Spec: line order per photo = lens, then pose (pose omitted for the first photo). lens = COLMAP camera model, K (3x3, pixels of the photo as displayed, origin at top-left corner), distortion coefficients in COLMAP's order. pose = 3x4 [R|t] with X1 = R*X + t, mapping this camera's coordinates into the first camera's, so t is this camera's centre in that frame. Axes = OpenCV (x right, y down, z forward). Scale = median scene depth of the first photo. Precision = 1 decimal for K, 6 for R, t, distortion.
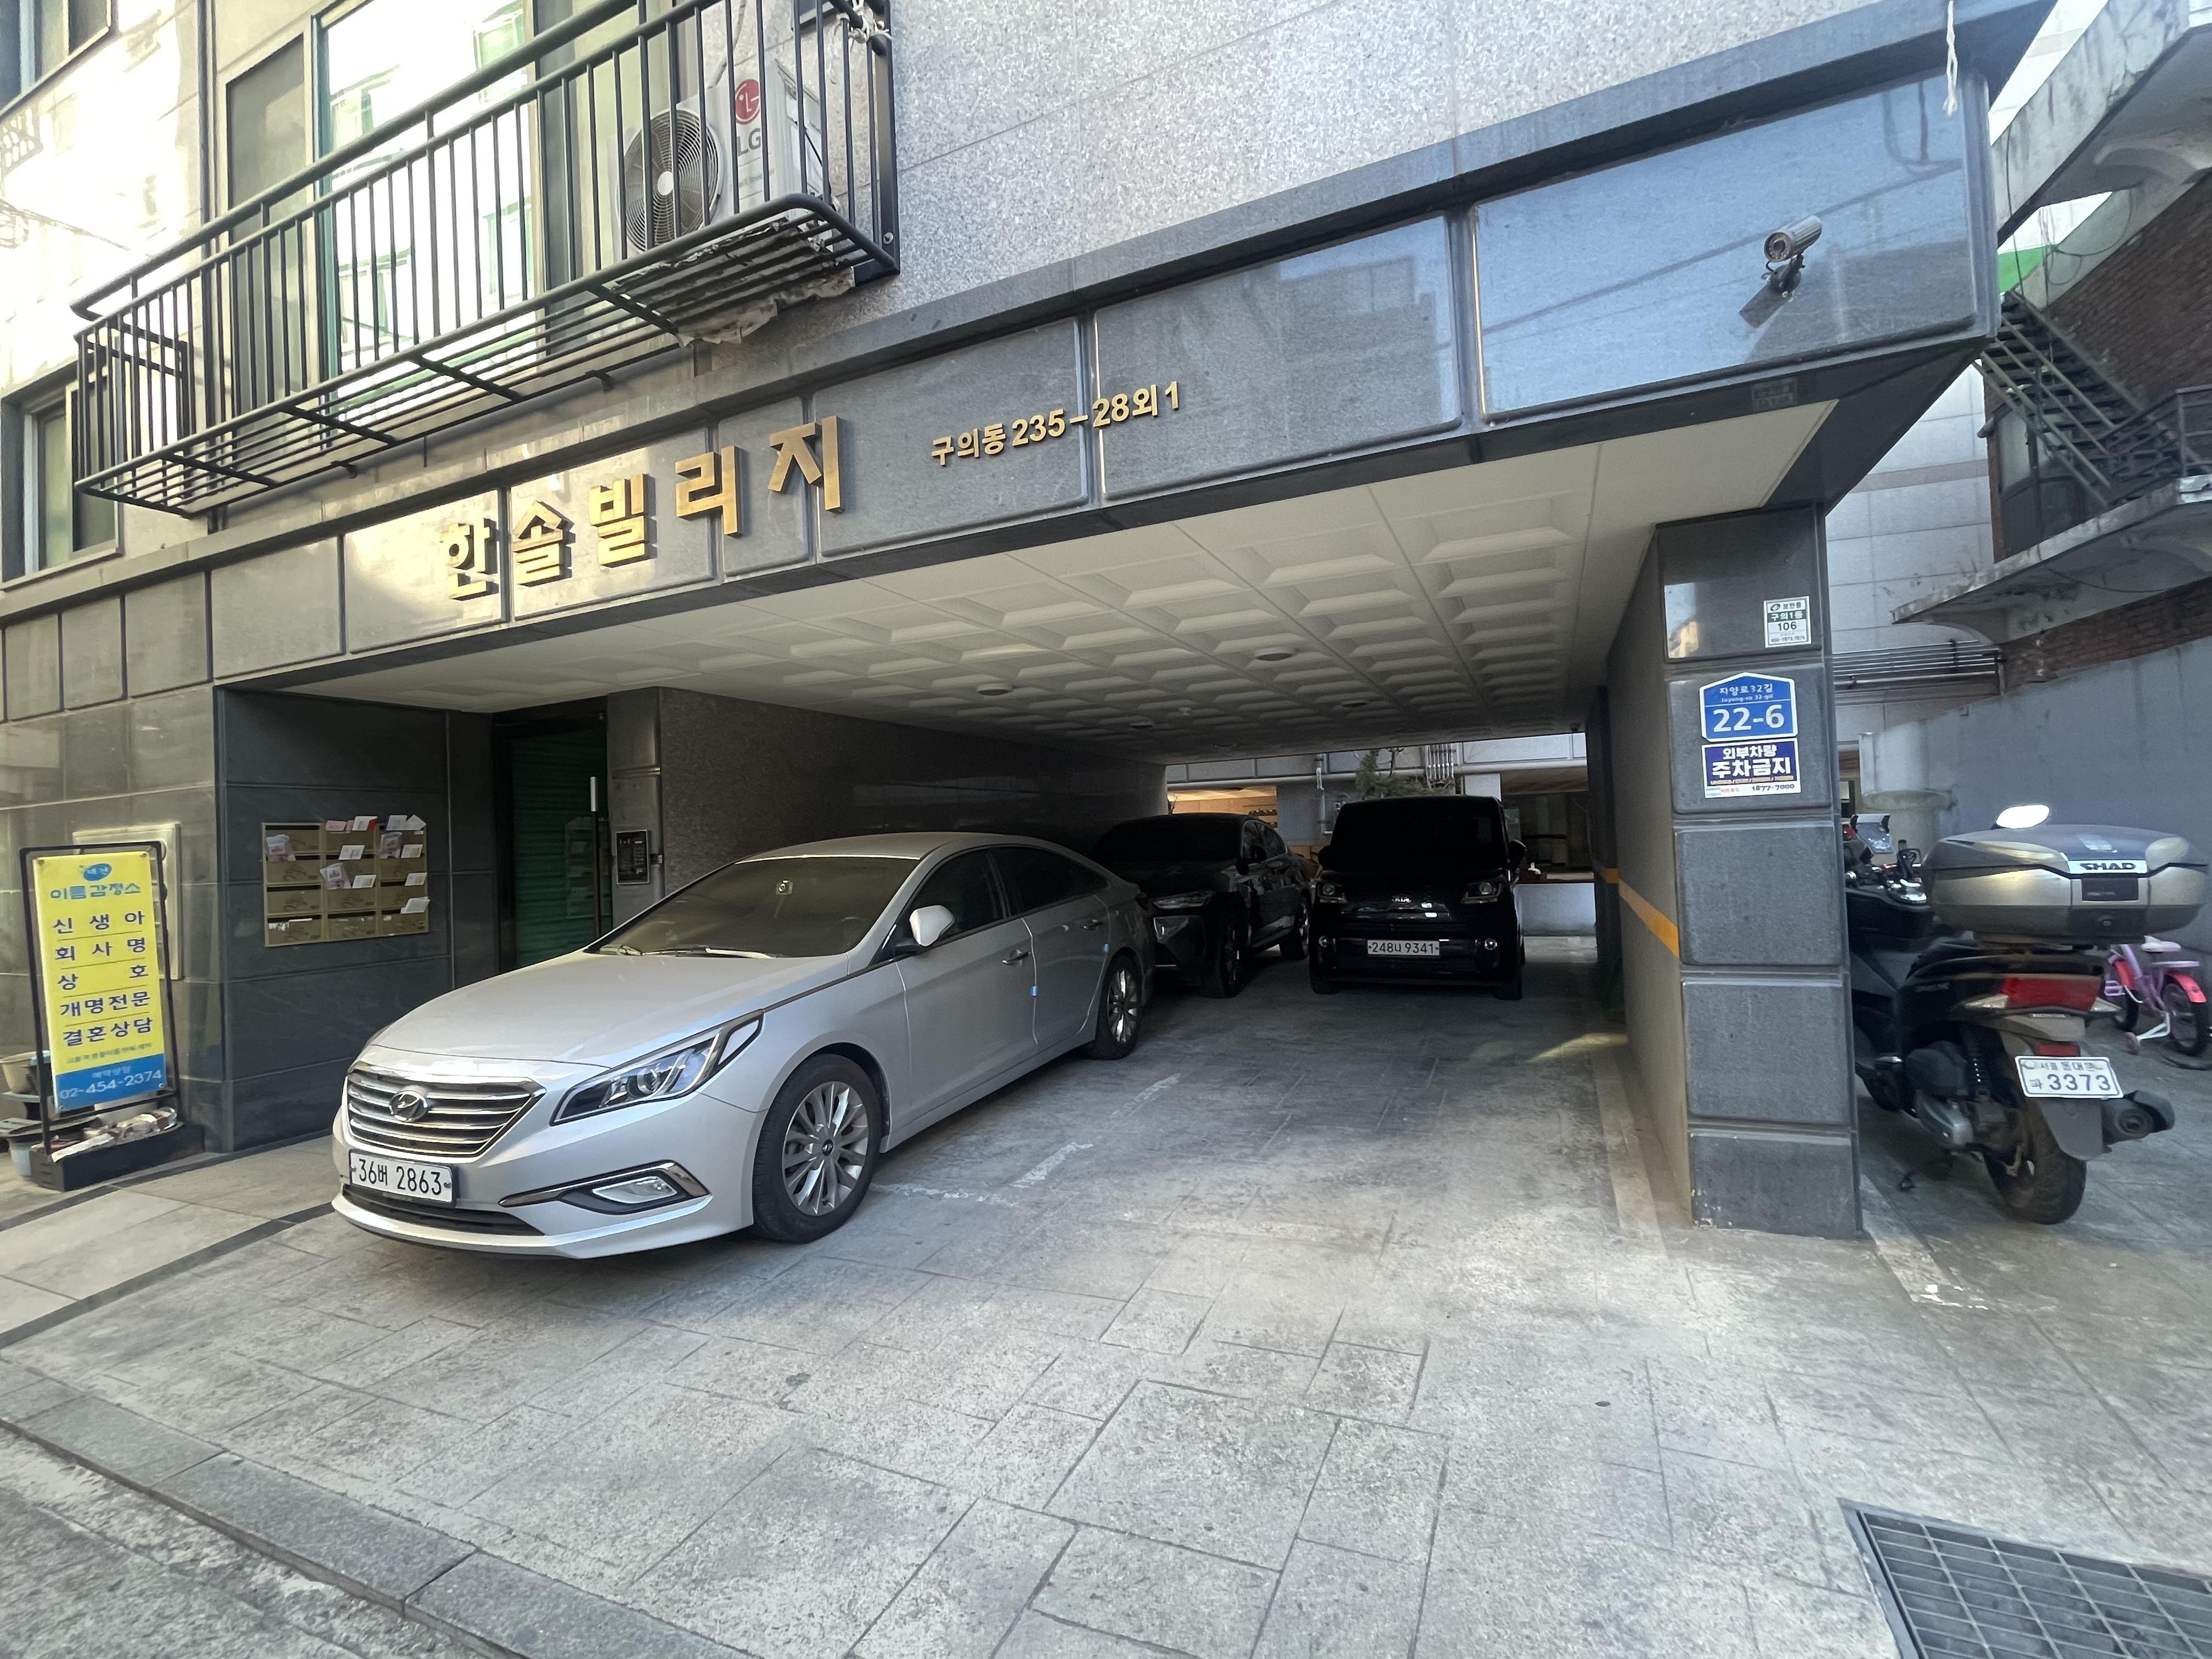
lens RADIAL K [[971.1, 0, 1106.0], [0, 971.1, 829.5], [0, 0, 1]] dist [0.000155, 0.000550]
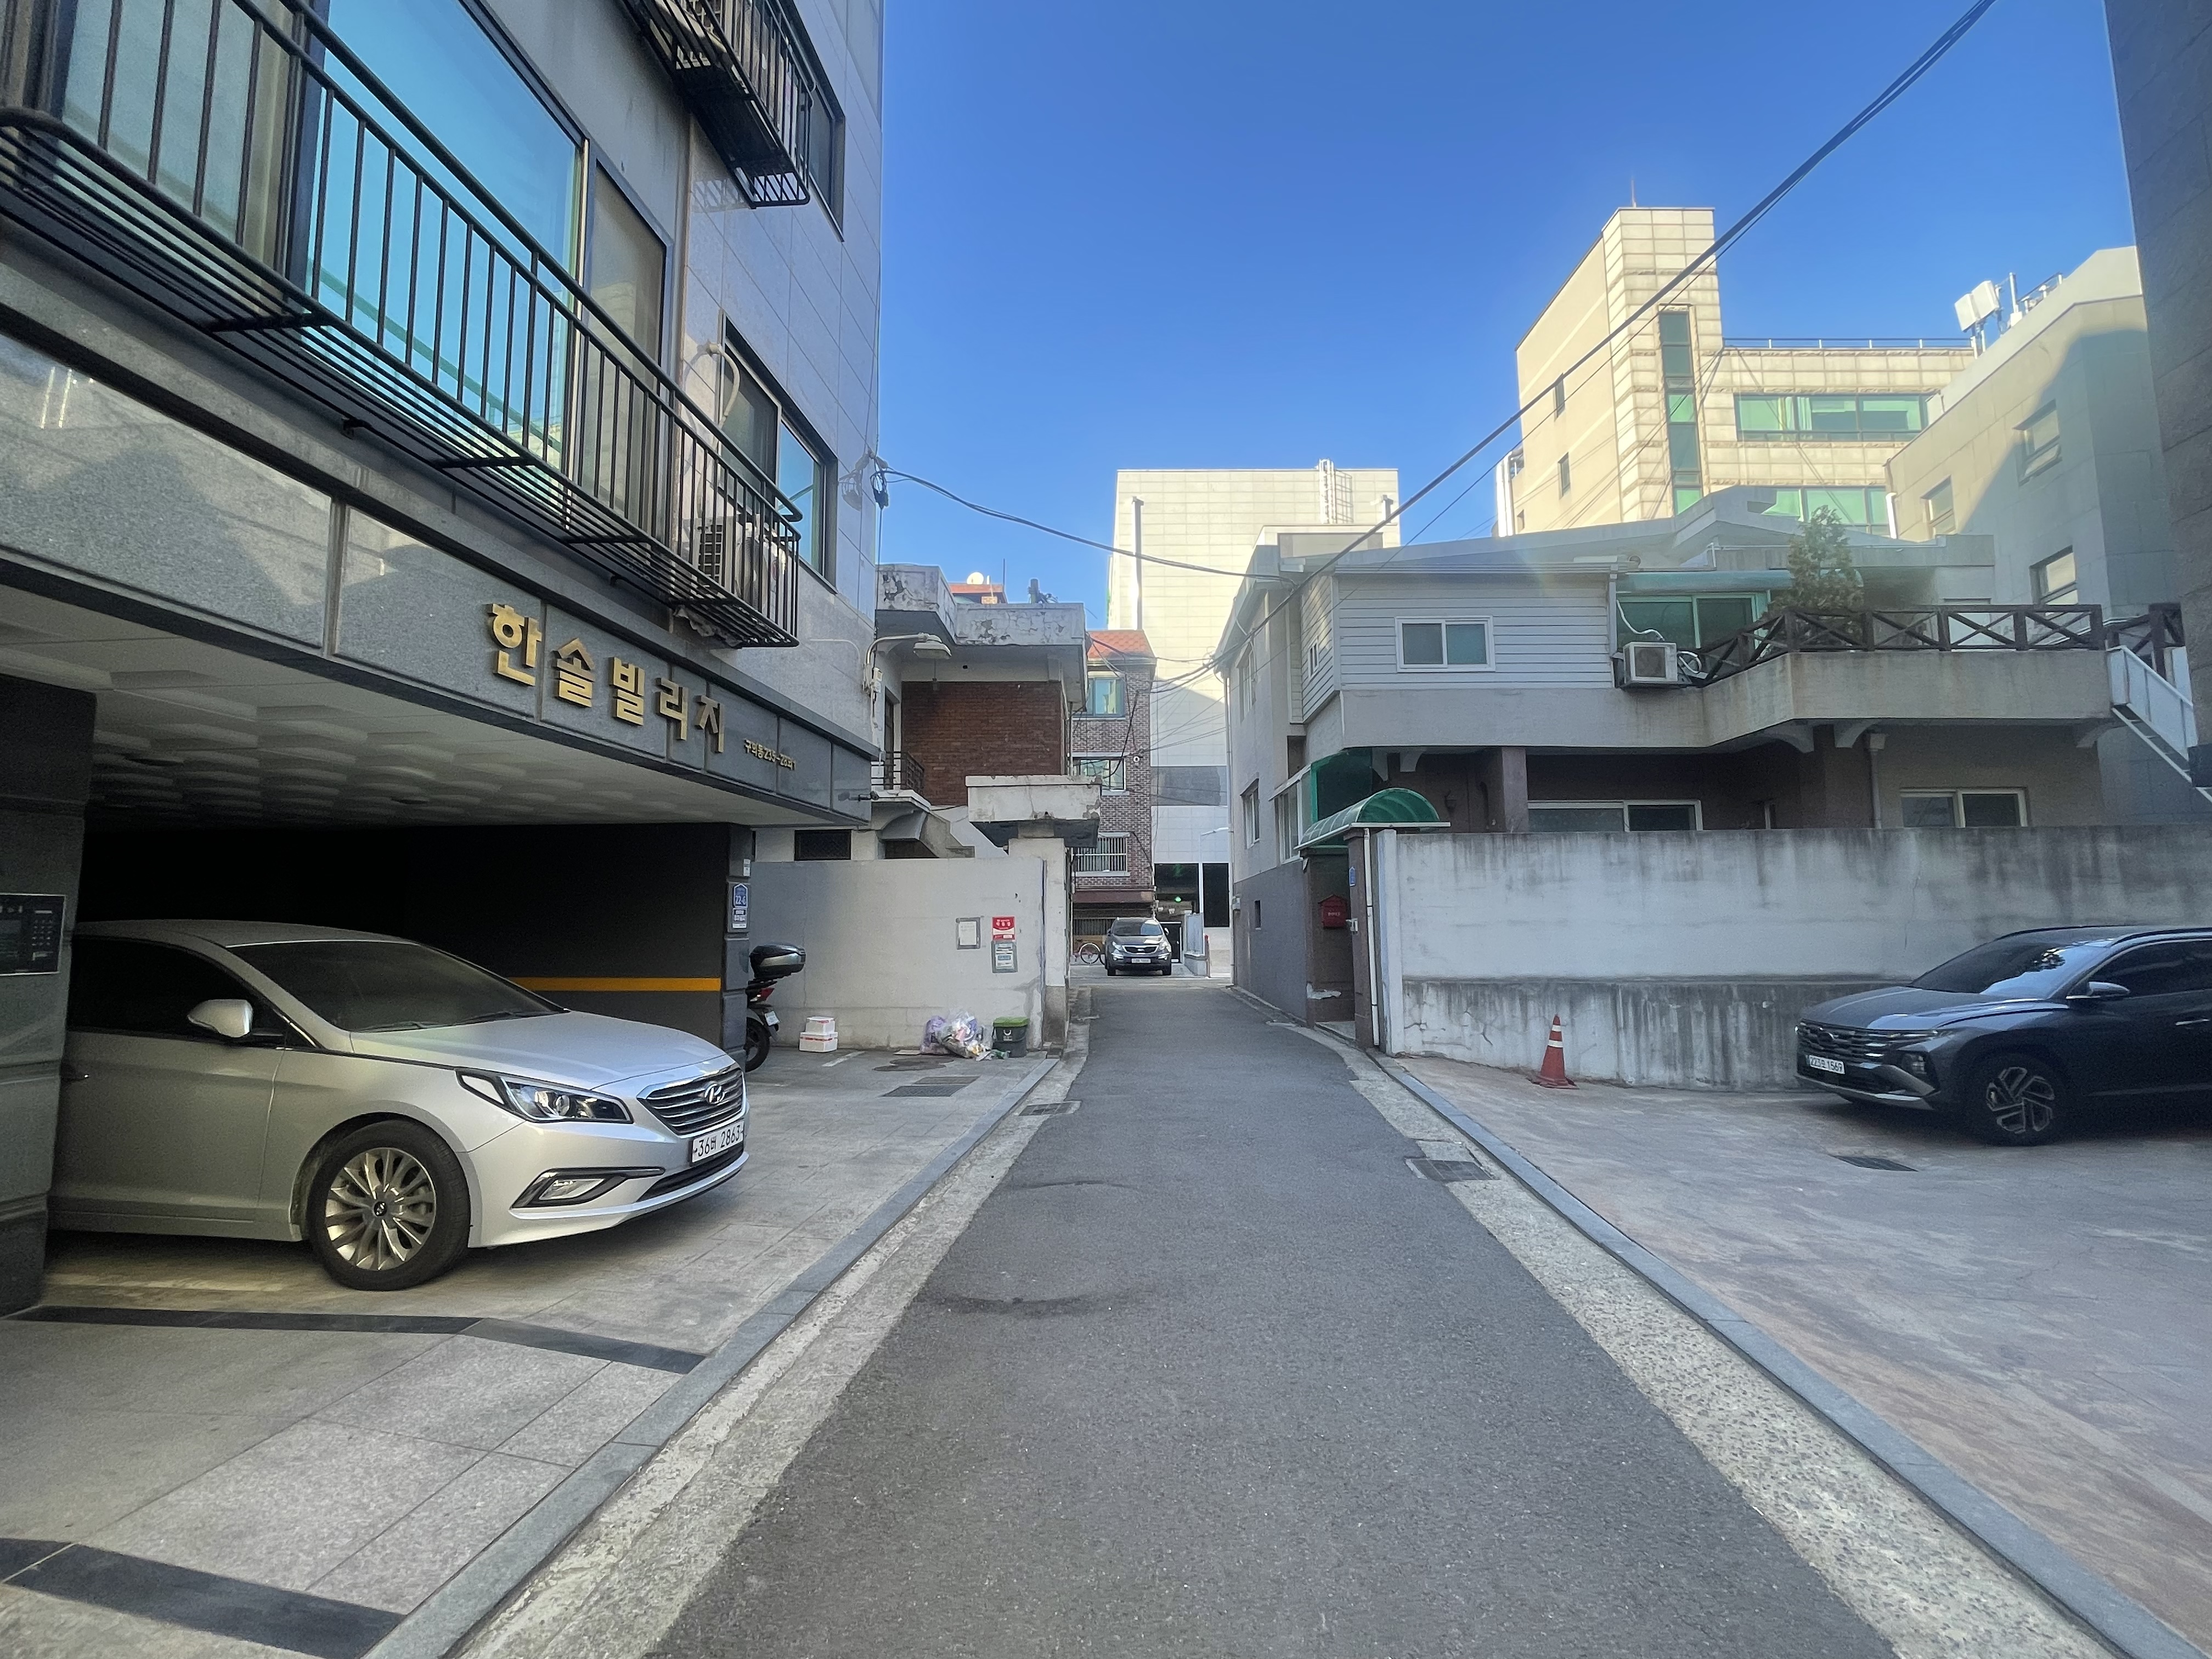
lens RADIAL K [[1015.5, 0, 1095.5], [0, 1015.5, 810.7], [0, 0, 1]] dist [0.003105, 0.000952]
pose [[-0.319778, 0.156061, 0.934552, -1.715173], [0.005106, 0.986612, -0.163008, 0.079487], [-0.947479, -0.047355, -0.316294, 0.675777]]
